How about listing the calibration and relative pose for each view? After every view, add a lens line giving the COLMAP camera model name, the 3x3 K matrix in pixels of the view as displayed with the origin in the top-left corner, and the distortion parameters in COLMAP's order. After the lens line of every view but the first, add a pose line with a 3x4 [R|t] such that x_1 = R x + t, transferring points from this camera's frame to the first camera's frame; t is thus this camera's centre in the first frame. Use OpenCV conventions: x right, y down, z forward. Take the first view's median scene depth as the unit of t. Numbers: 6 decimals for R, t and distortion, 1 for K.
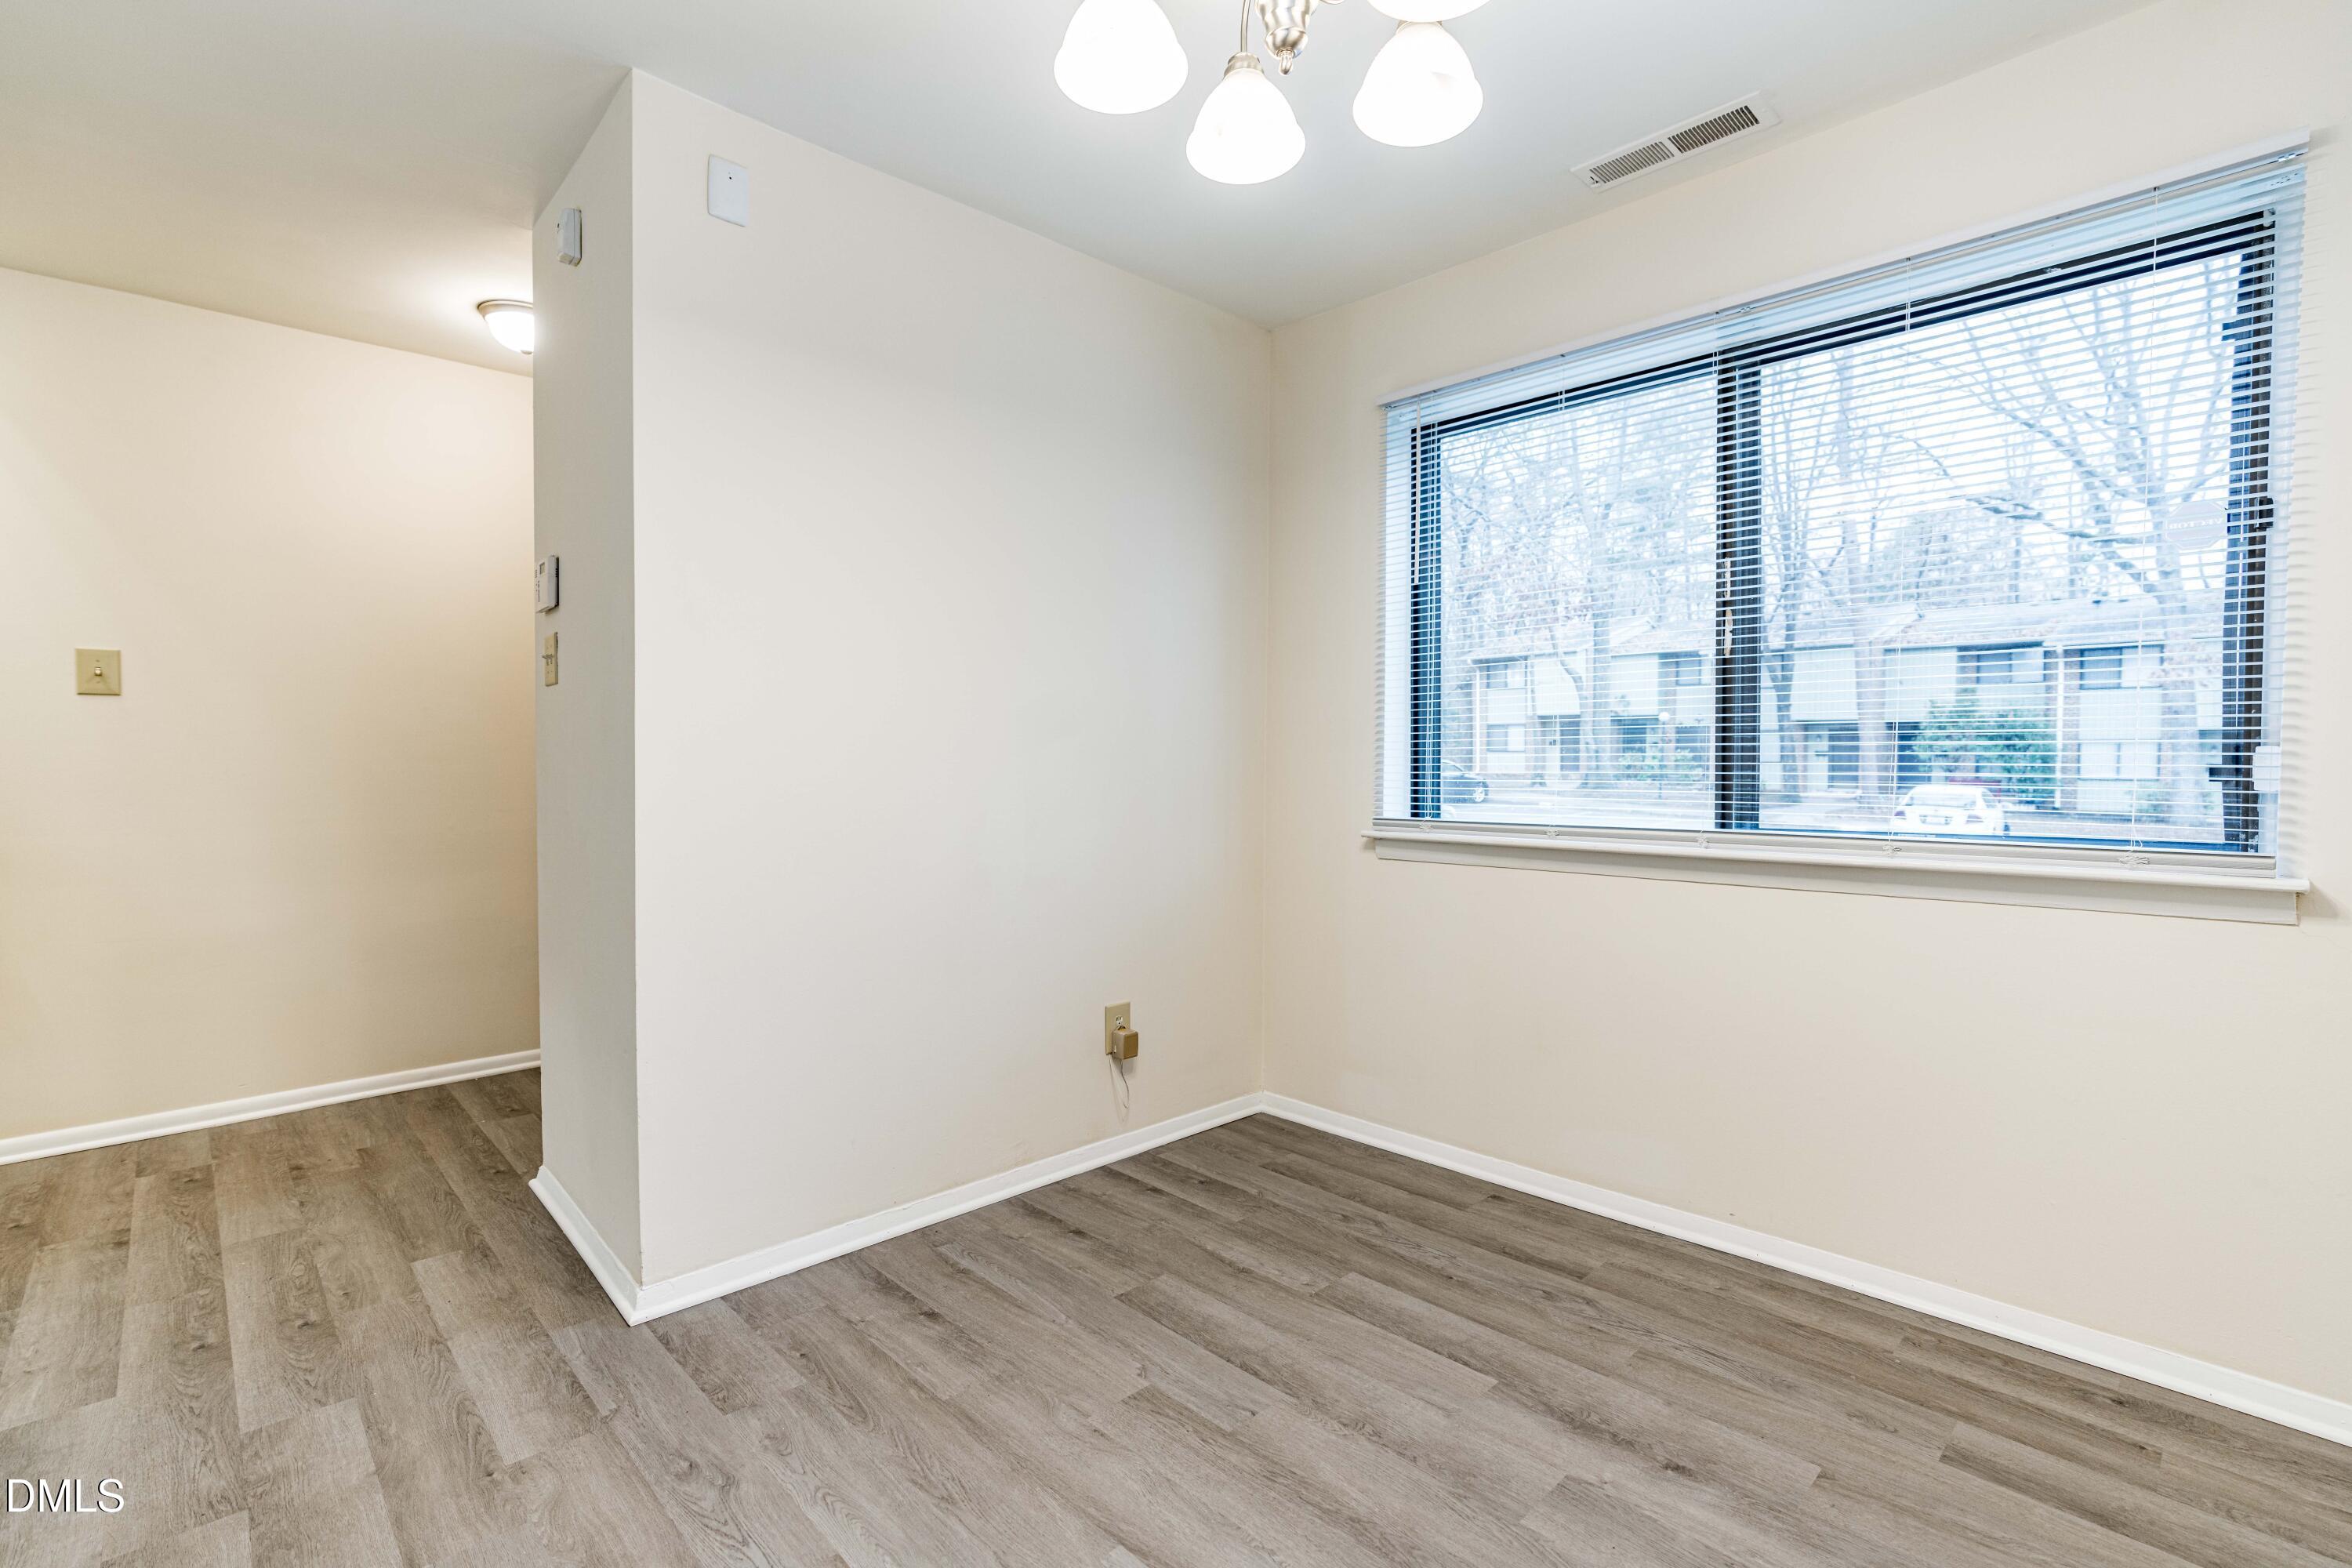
lens RADIAL K [[1061.0, 0, 1178.8], [0, 1061.0, 773.8], [0, 0, 1]] dist [-0.035100, 0.015865]
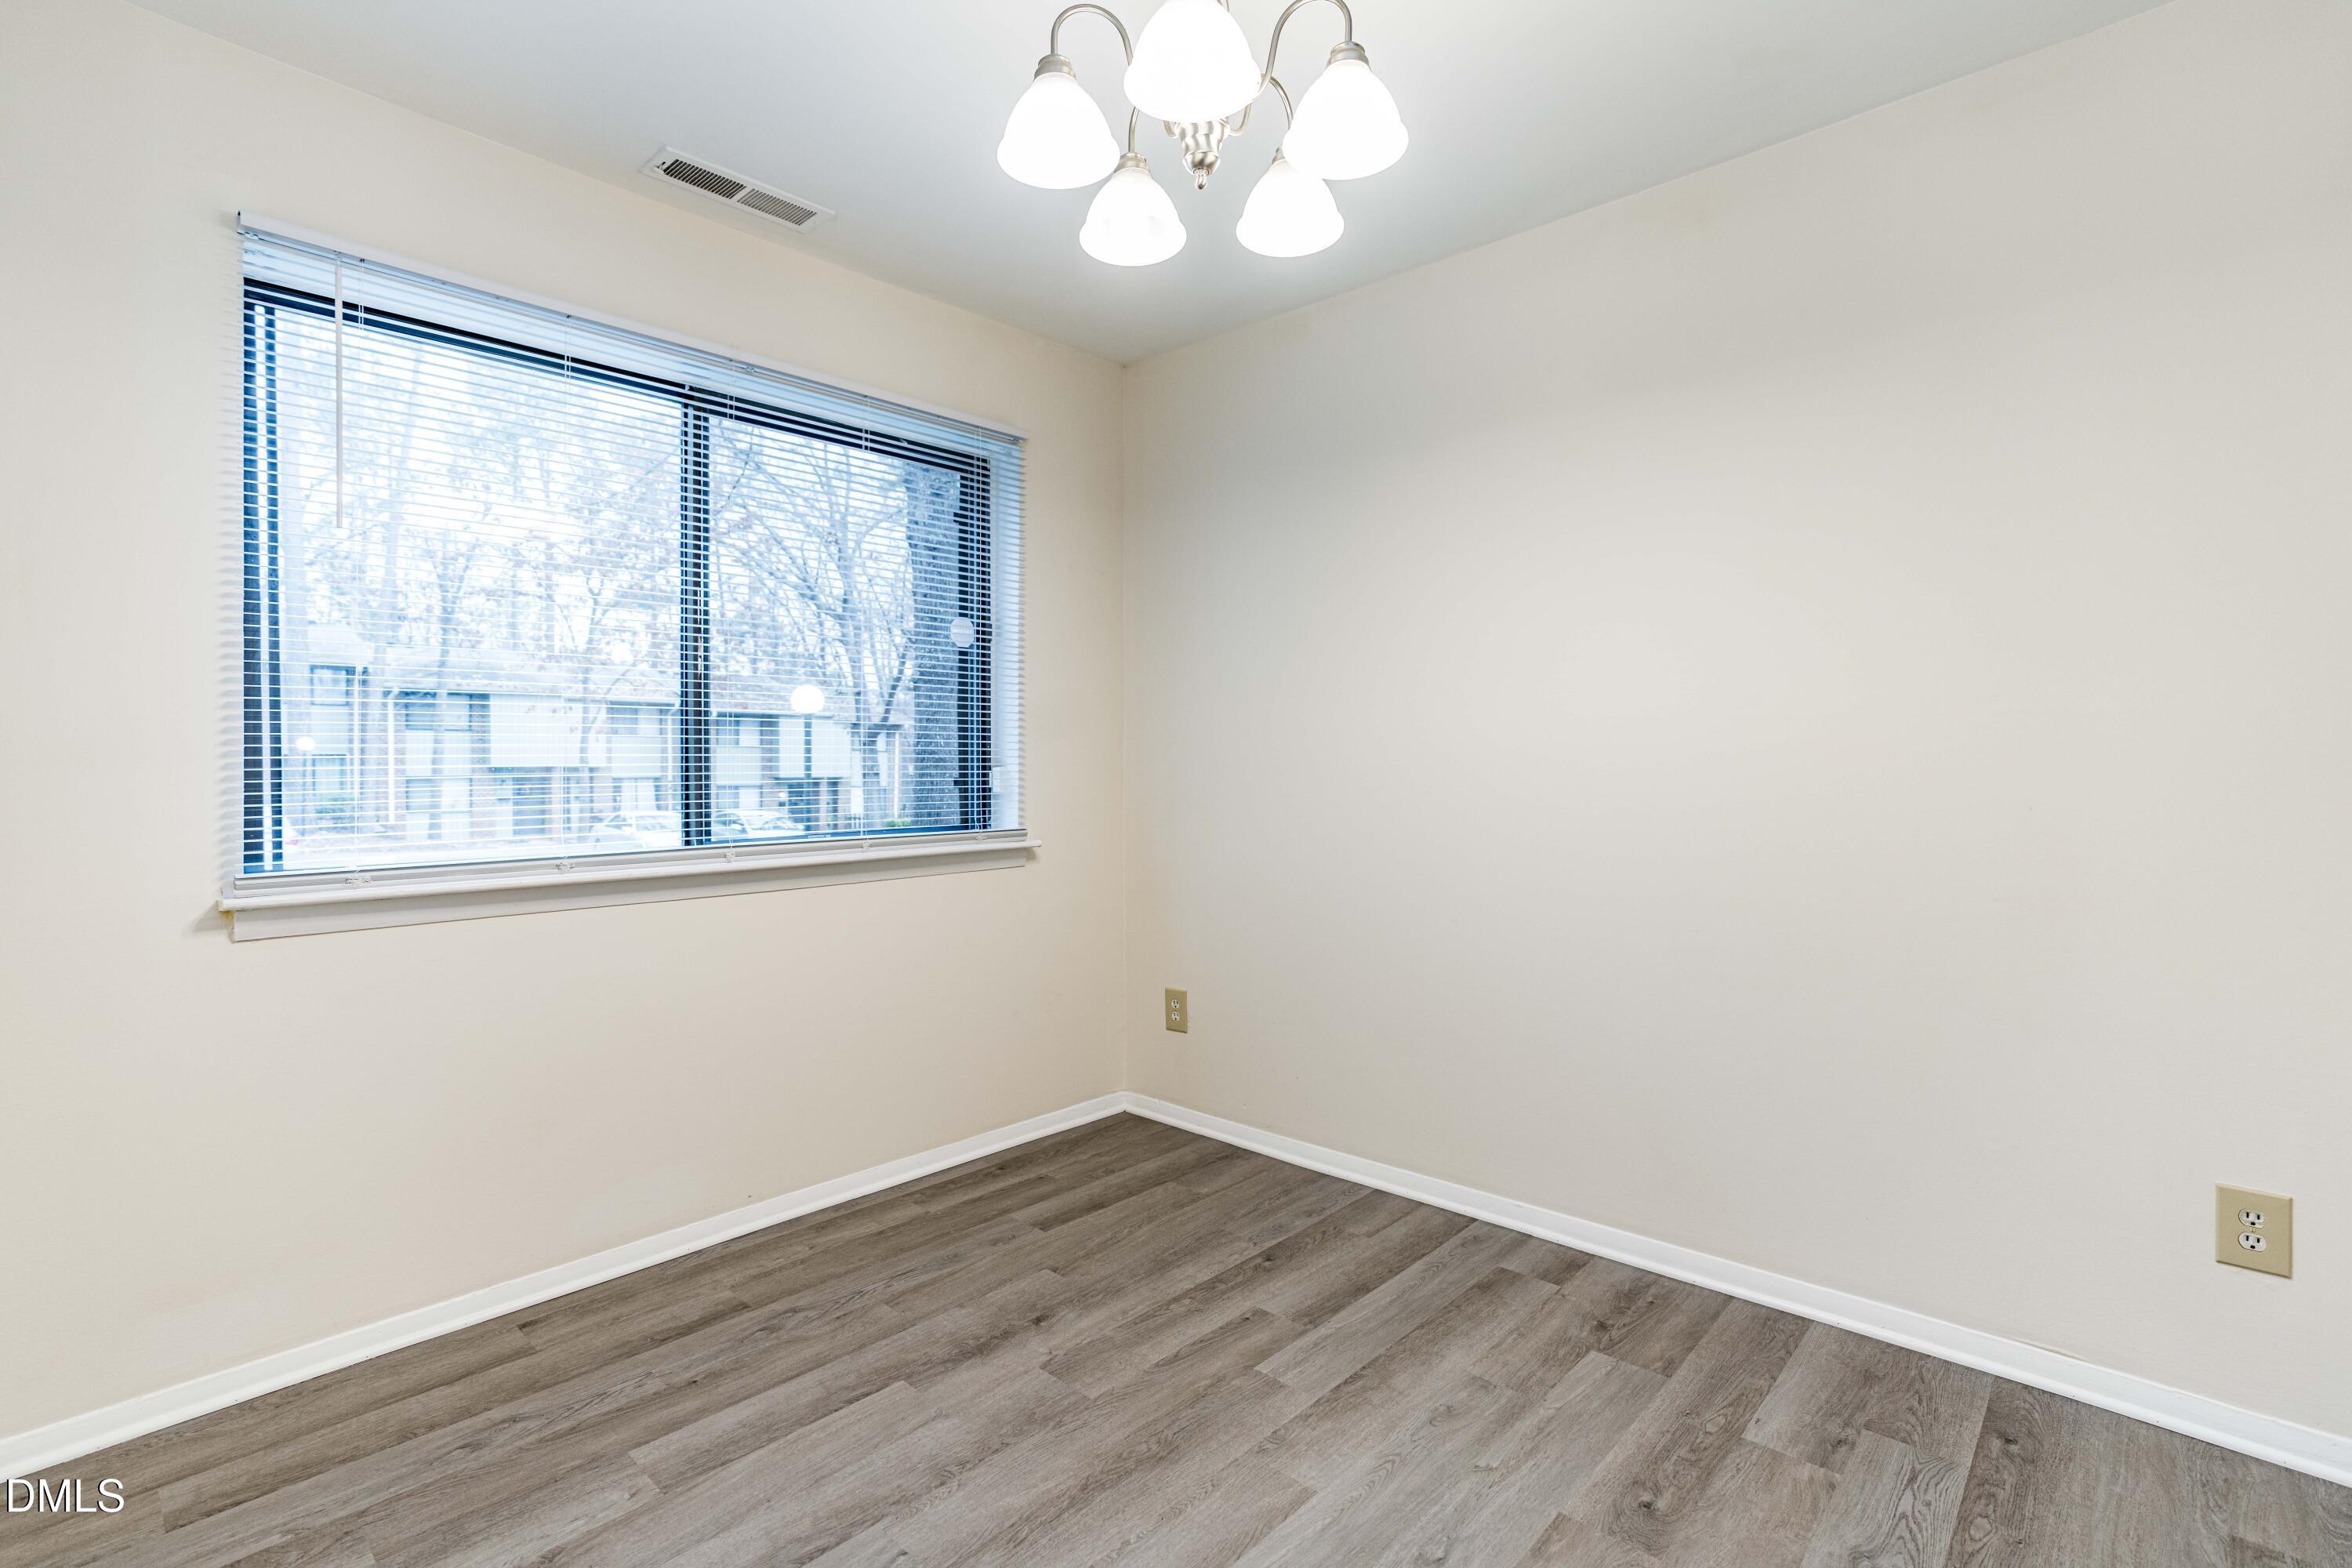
lens RADIAL K [[1061.0, 0, 1178.8], [0, 1061.0, 773.8], [0, 0, 1]] dist [-0.035100, 0.015865]
pose [[-0.040947, -0.008079, 0.999129, -0.766459], [0.017226, 0.999813, 0.008790, -0.026598], [-0.999013, 0.017571, -0.040800, 0.785332]]
